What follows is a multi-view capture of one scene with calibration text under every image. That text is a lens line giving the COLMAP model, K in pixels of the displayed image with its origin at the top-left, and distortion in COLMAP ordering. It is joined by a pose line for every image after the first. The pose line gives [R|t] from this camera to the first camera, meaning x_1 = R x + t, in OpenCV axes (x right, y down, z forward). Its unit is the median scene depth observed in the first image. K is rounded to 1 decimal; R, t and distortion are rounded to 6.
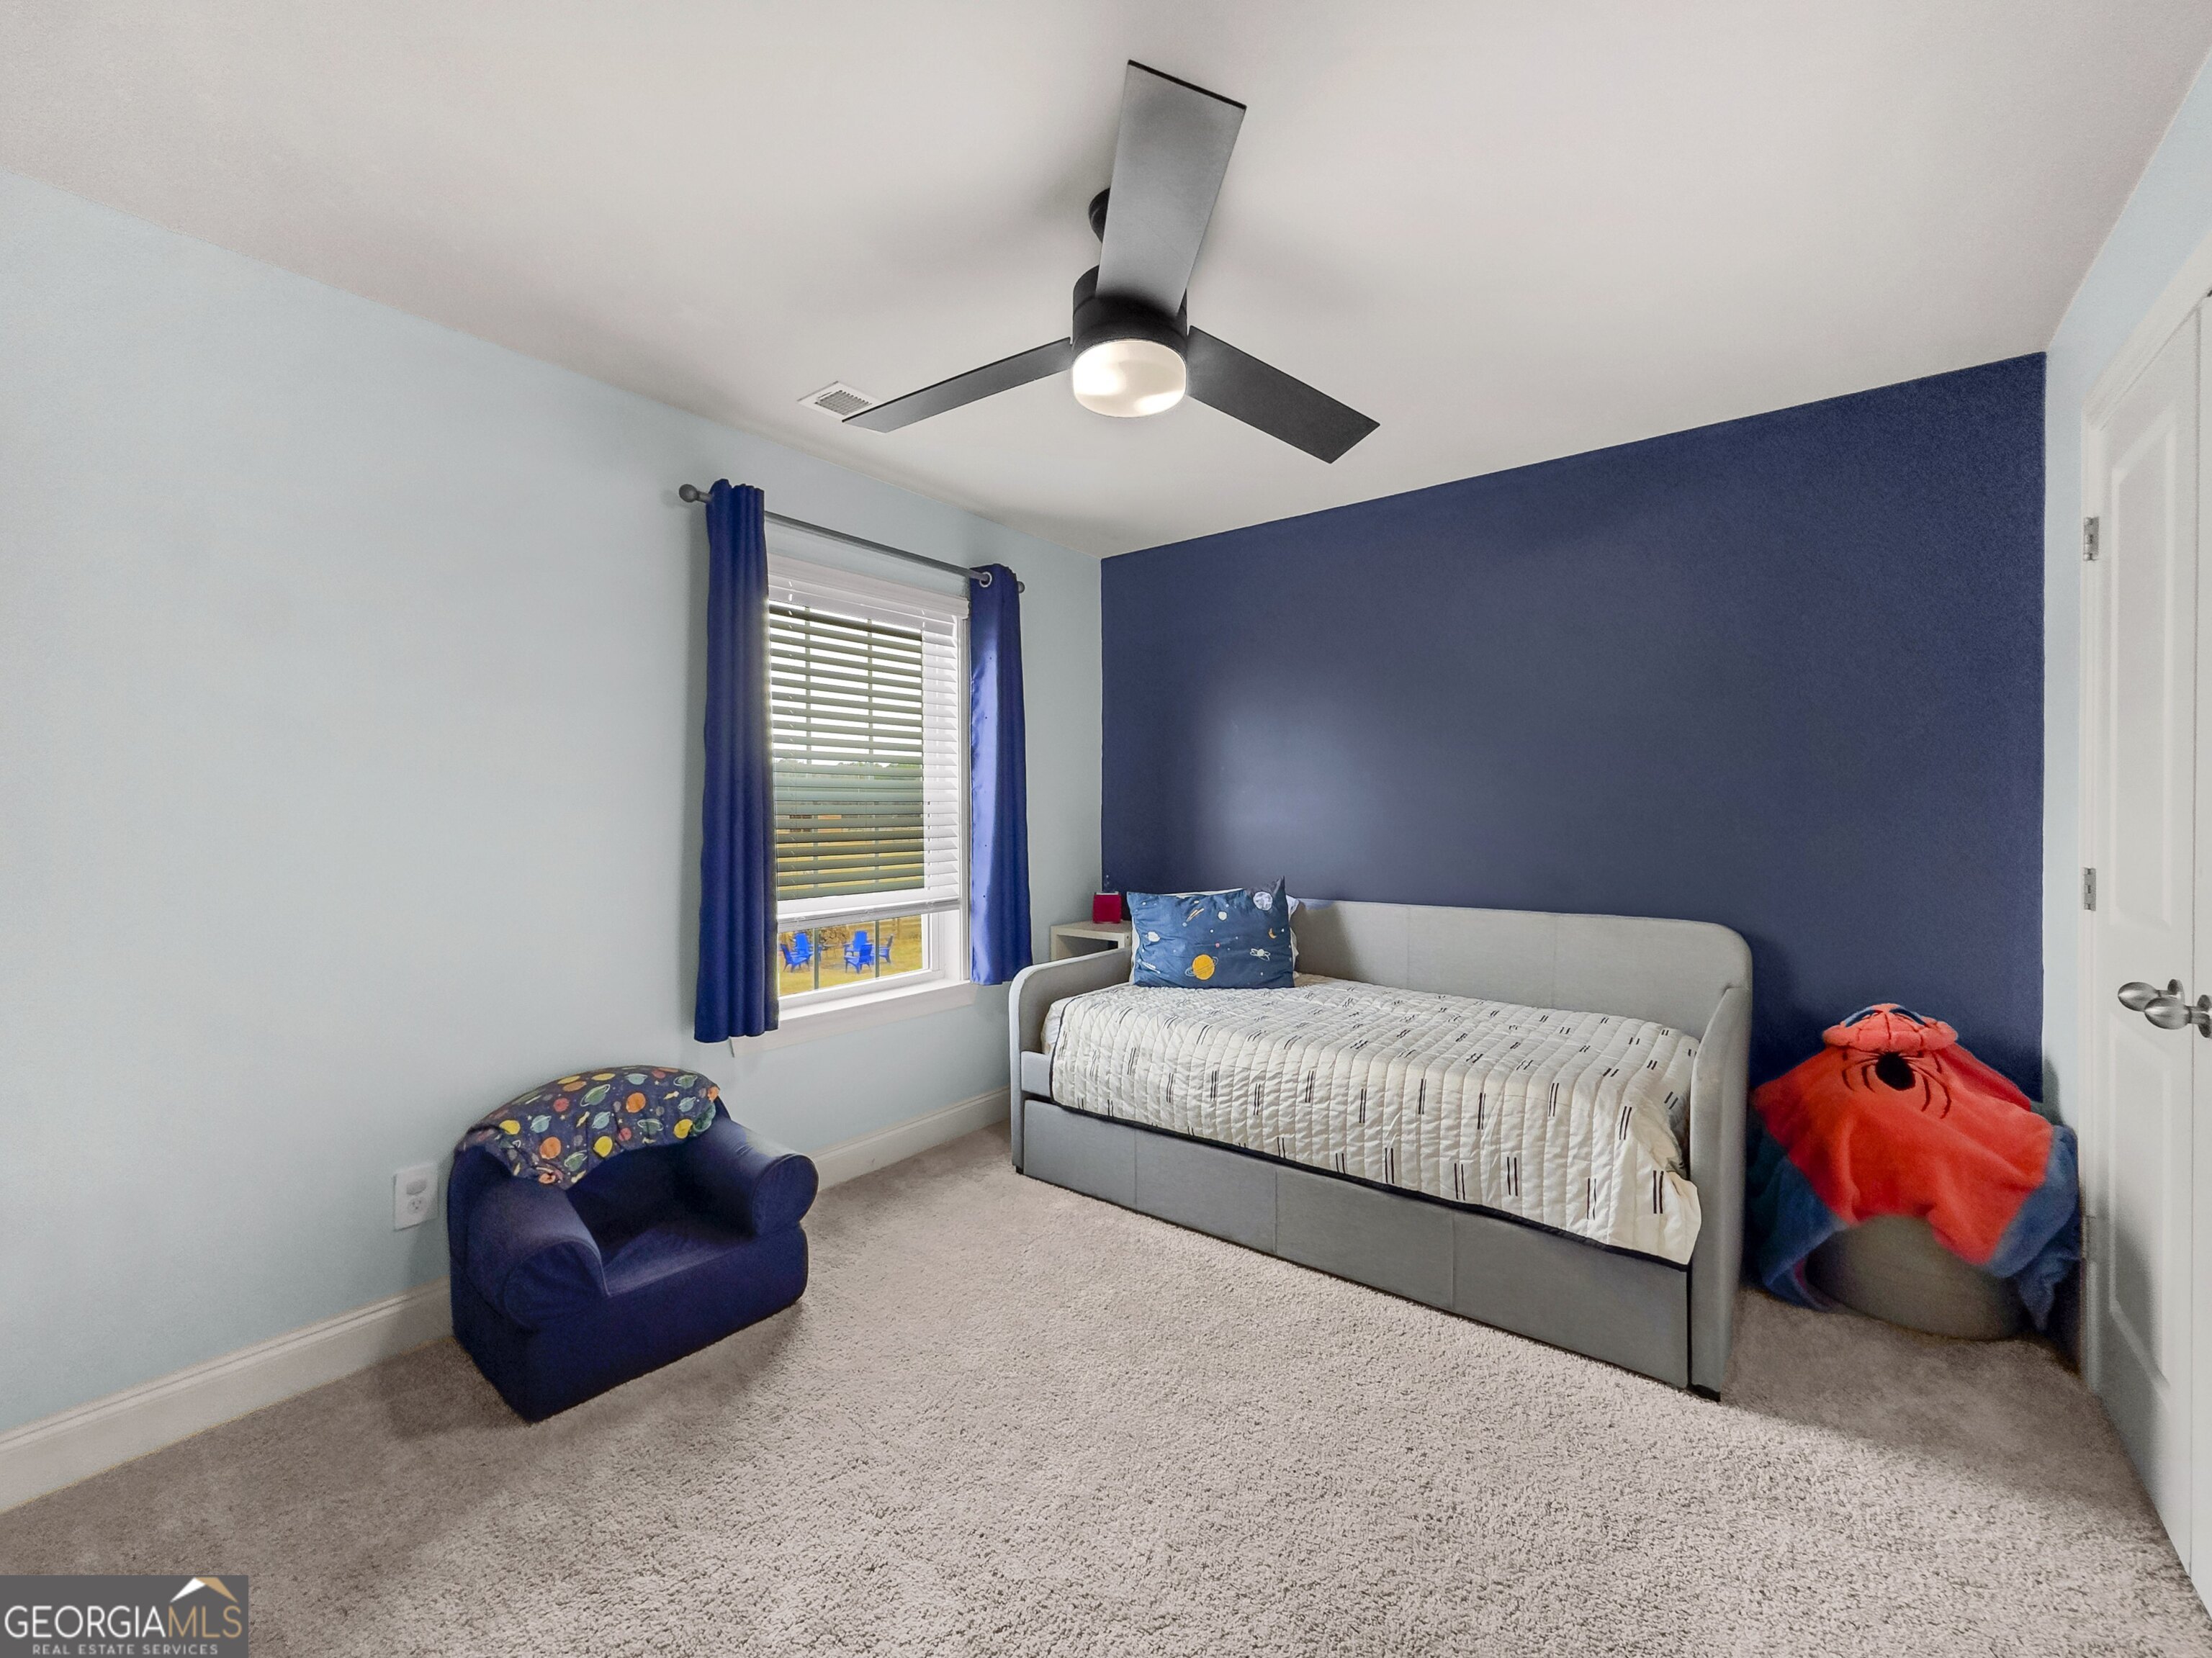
lens RADIAL K [[899.9, 0, 1107.5], [0, 899.9, 822.2], [0, 0, 1]] dist [-0.011583, 0.000592]
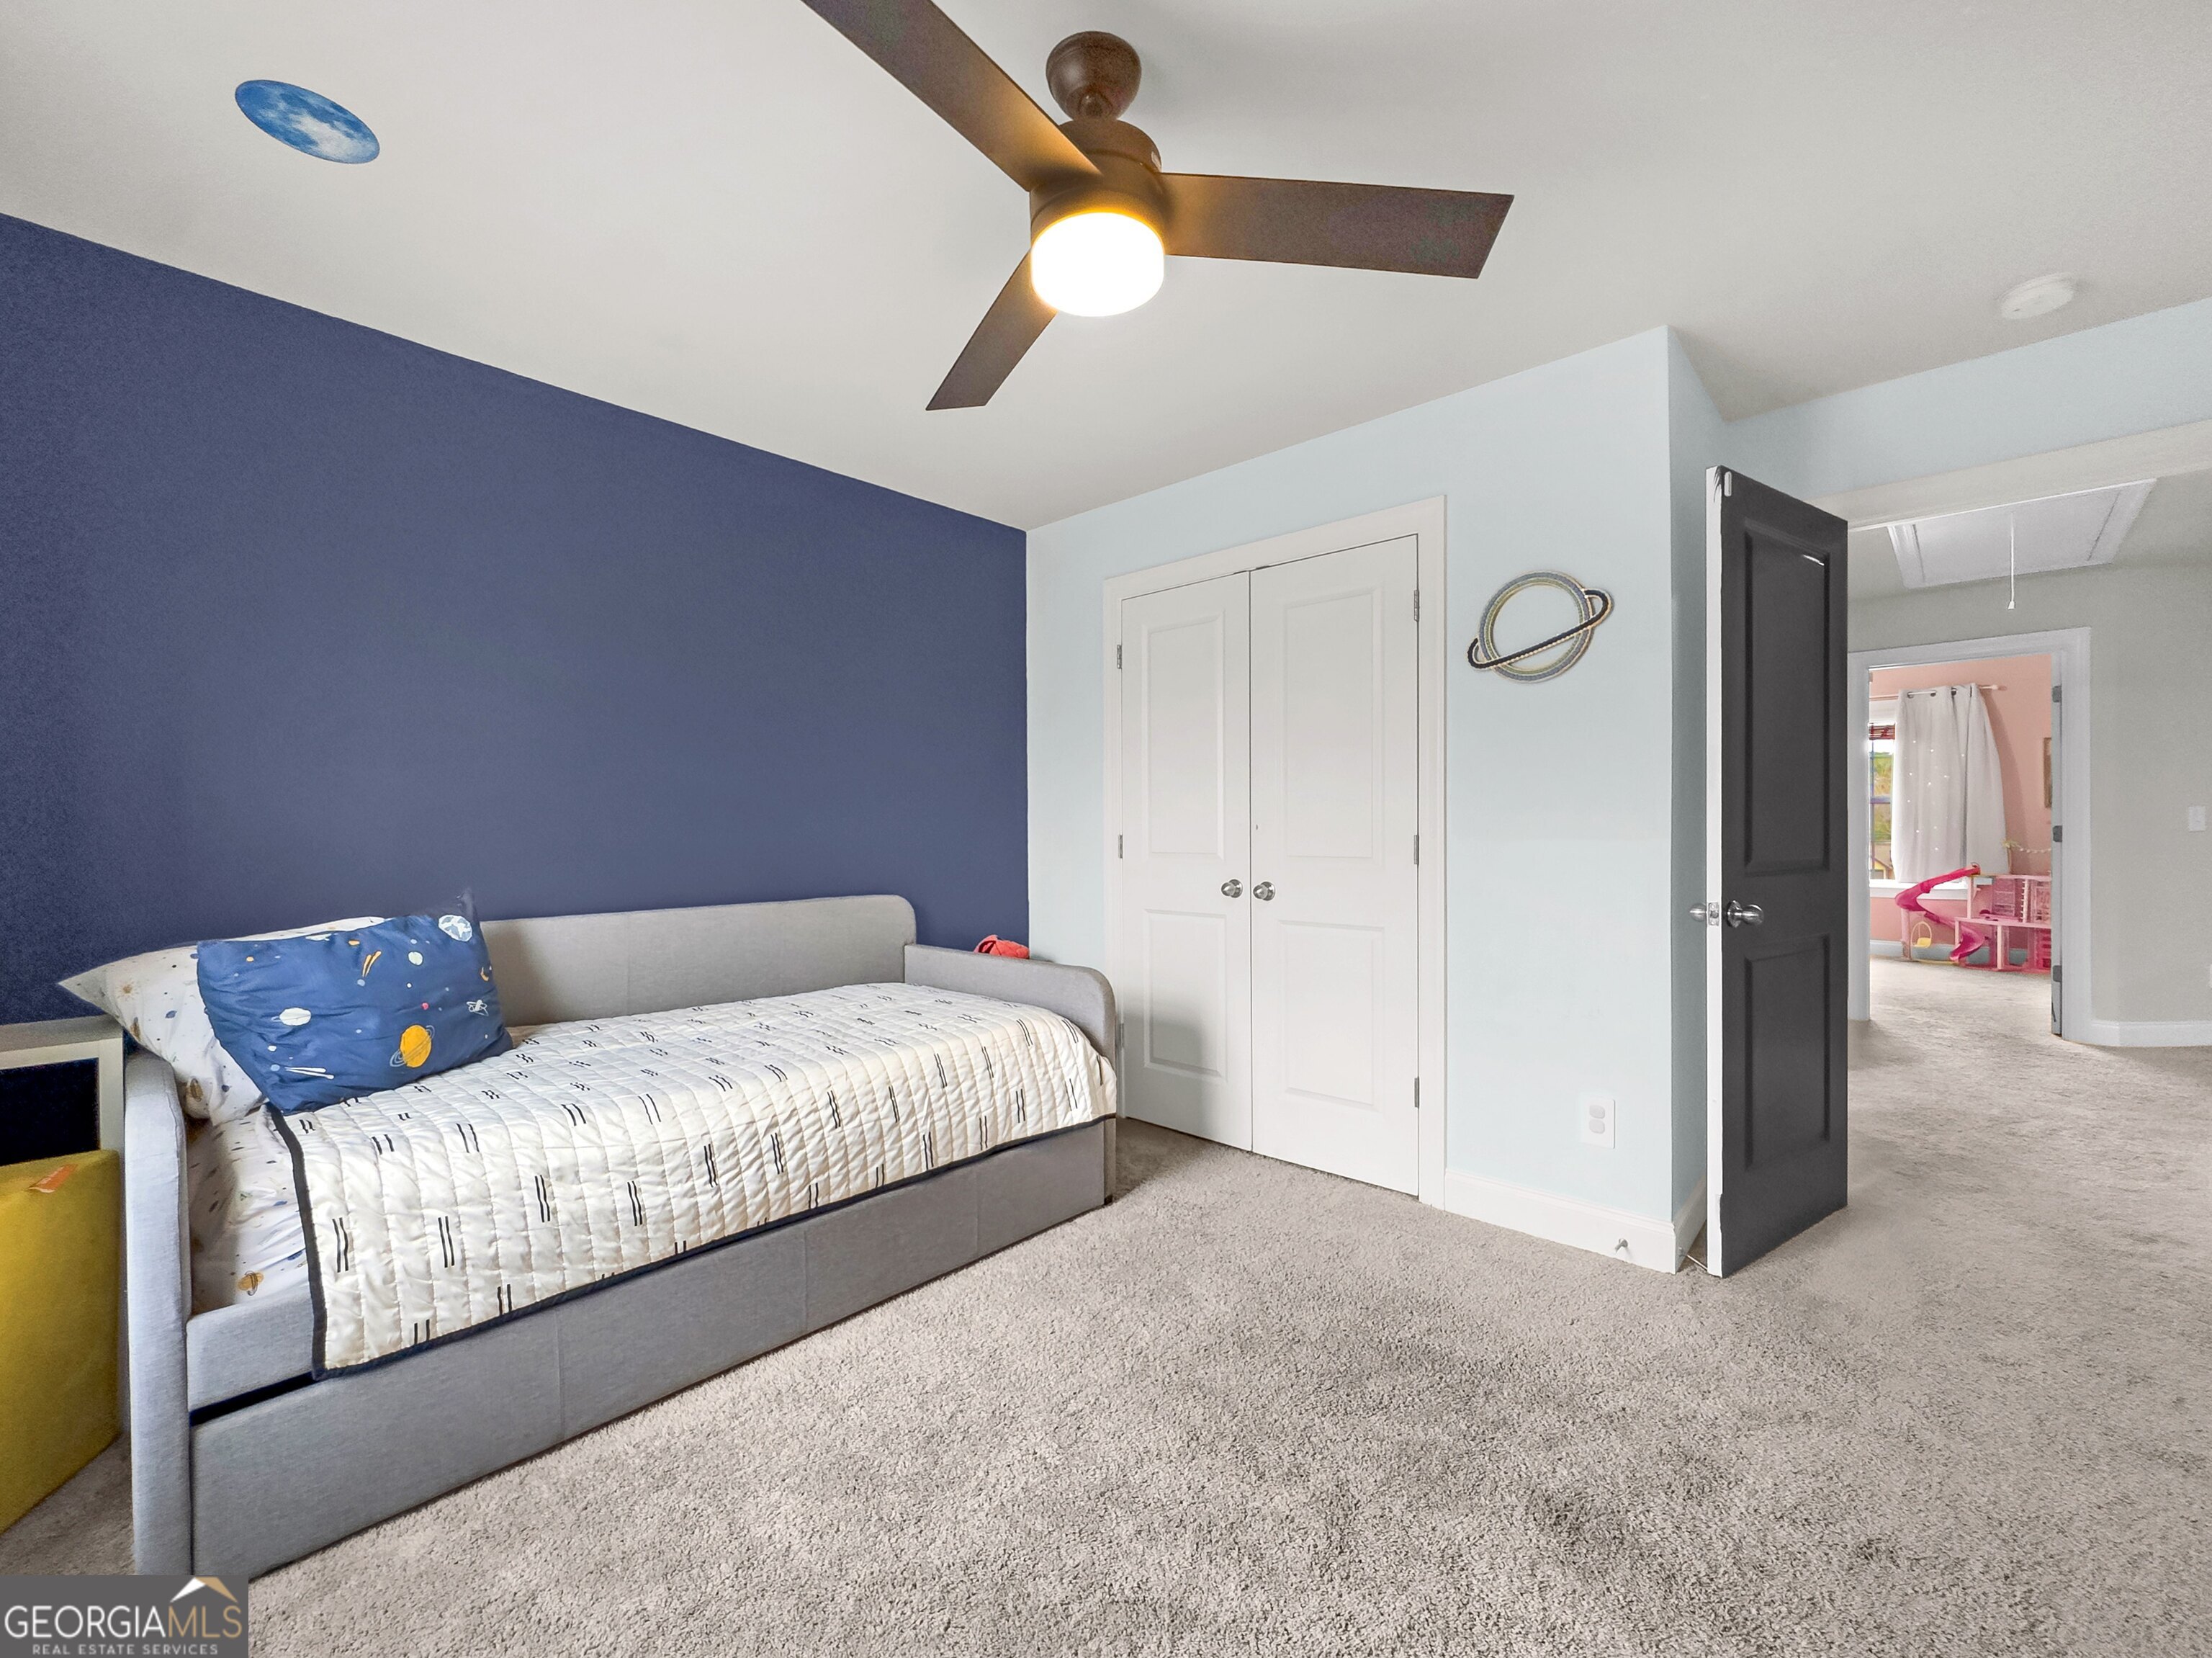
lens RADIAL K [[900.1, 0, 1094.9], [0, 900.1, 846.0], [0, 0, 1]] dist [-0.011583, 0.000592]
pose [[0.109272, -0.012774, 0.993930, -0.632985], [0.016298, 0.999806, 0.011058, 0.042667], [-0.993878, 0.014991, 0.109459, 0.706823]]
